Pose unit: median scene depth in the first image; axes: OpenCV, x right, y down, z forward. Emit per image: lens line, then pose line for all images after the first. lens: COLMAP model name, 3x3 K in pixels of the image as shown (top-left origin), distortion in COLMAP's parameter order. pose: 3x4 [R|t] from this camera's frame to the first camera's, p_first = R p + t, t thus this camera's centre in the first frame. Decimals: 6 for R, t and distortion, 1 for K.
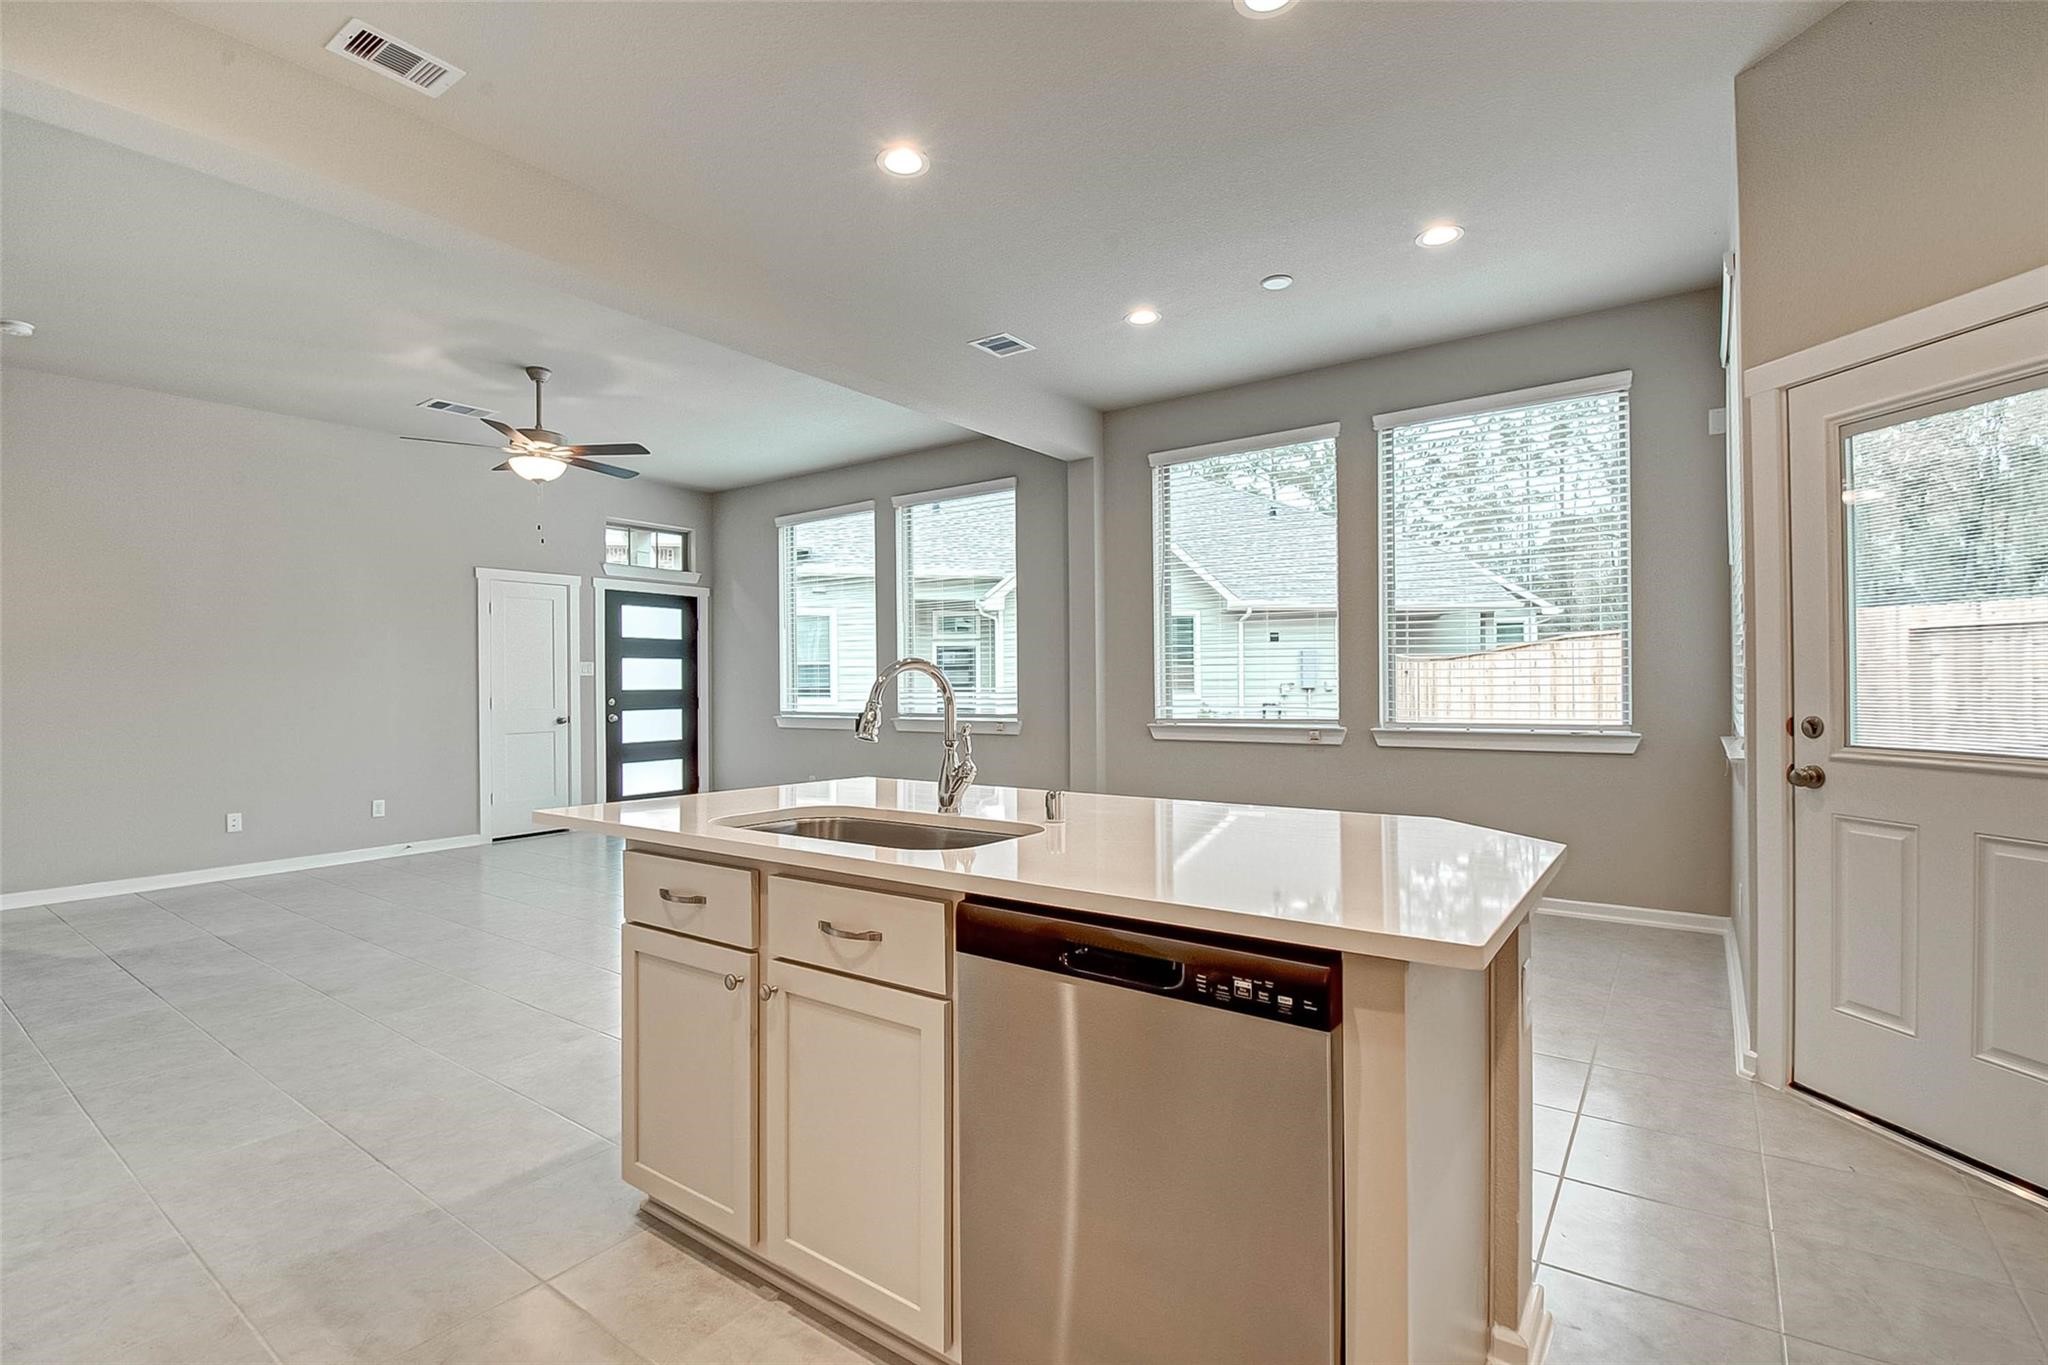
lens RADIAL K [[929.4, 0, 1019.4], [0, 929.4, 681.6], [0, 0, 1]] dist [-0.016497, -0.001172]
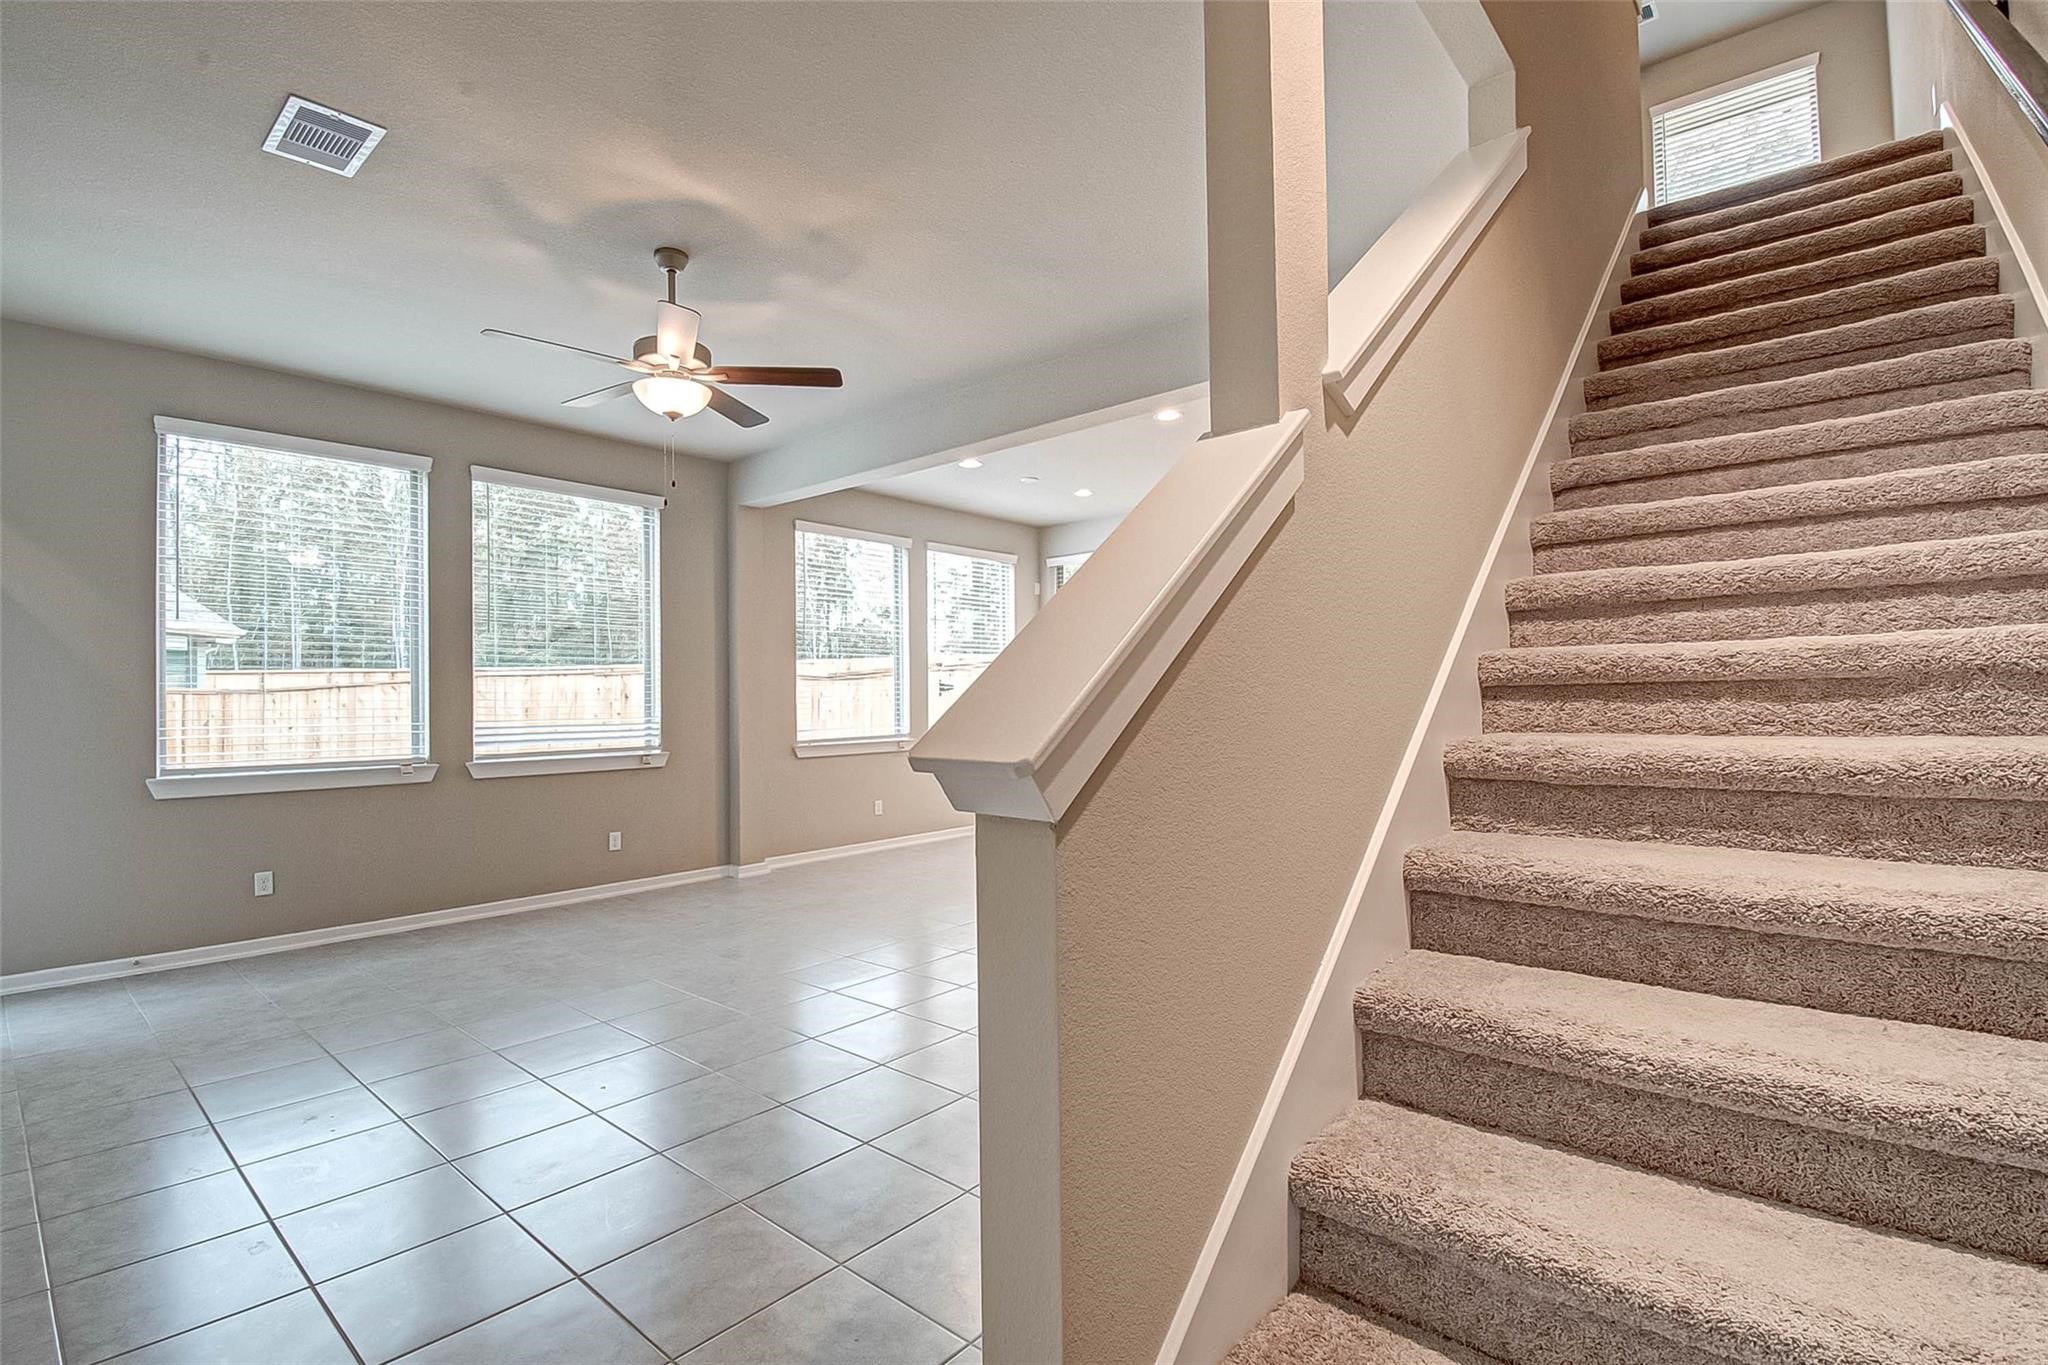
lens RADIAL K [[929.4, 0, 1025.1], [0, 929.4, 685.5], [0, 0, 1]] dist [-0.016497, -0.001172]
pose [[0.086266, 0.023674, 0.995991, -0.621892], [0.012176, 0.999618, -0.024814, 0.000800], [-0.996198, 0.014267, 0.085945, 0.362275]]
